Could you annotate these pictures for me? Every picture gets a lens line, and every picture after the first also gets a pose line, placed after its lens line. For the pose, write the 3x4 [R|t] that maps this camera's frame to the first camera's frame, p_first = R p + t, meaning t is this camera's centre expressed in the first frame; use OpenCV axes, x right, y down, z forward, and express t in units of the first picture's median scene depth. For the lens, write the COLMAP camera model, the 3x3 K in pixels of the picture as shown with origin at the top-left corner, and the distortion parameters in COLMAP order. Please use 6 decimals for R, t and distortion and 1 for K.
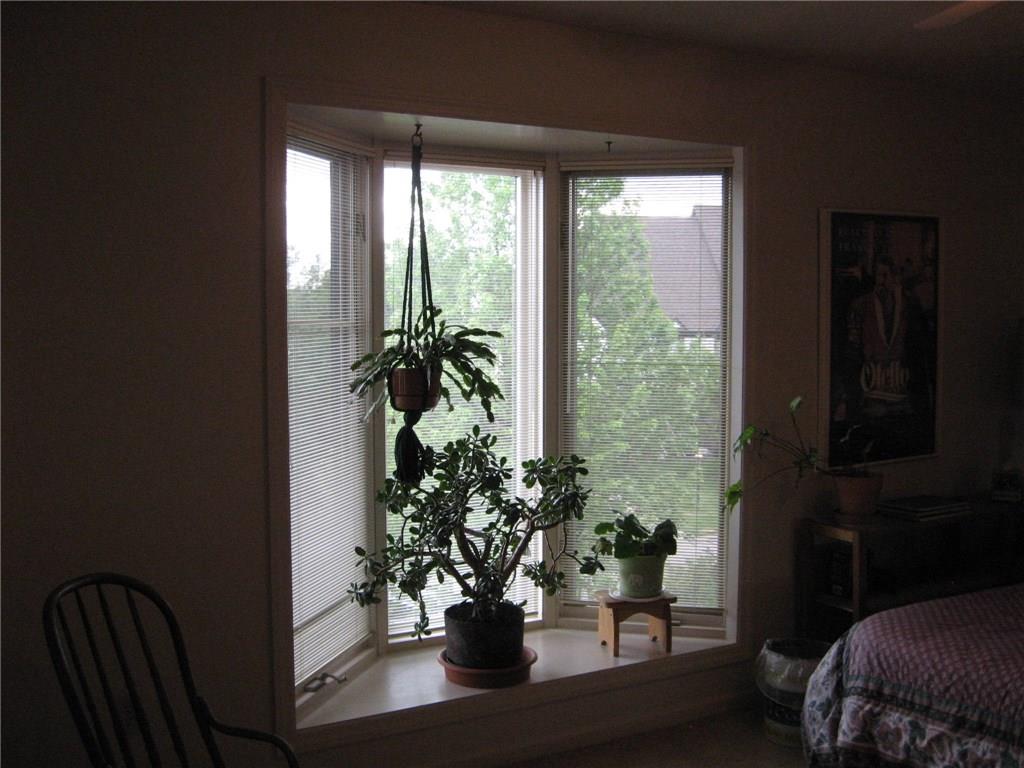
lens RADIAL K [[1049.9, 0, 512.0], [0, 1049.9, 384.0], [0, 0, 1]] dist [-0.128366, 0.057767]
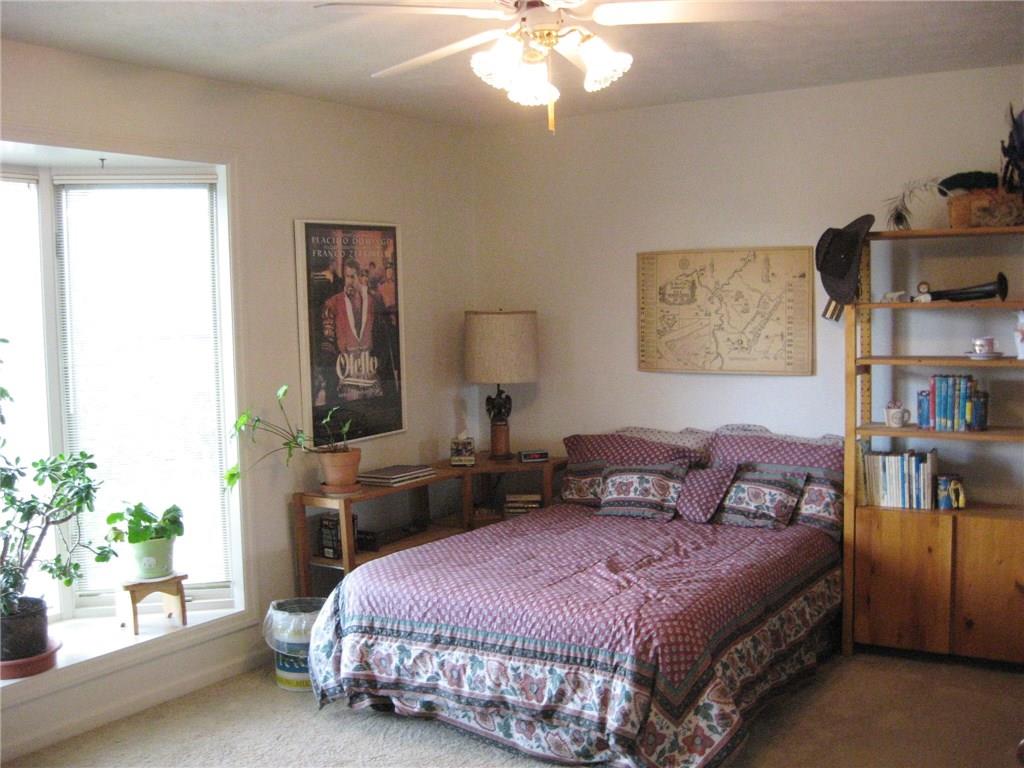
lens RADIAL K [[1049.9, 0, 512.0], [0, 1049.9, 384.0], [0, 0, 1]] dist [-0.128366, 0.057767]
pose [[0.879354, -0.054146, 0.473081, -0.048014], [0.054663, 0.998425, 0.012667, 0.009924], [-0.473021, 0.014722, 0.880928, -0.130514]]
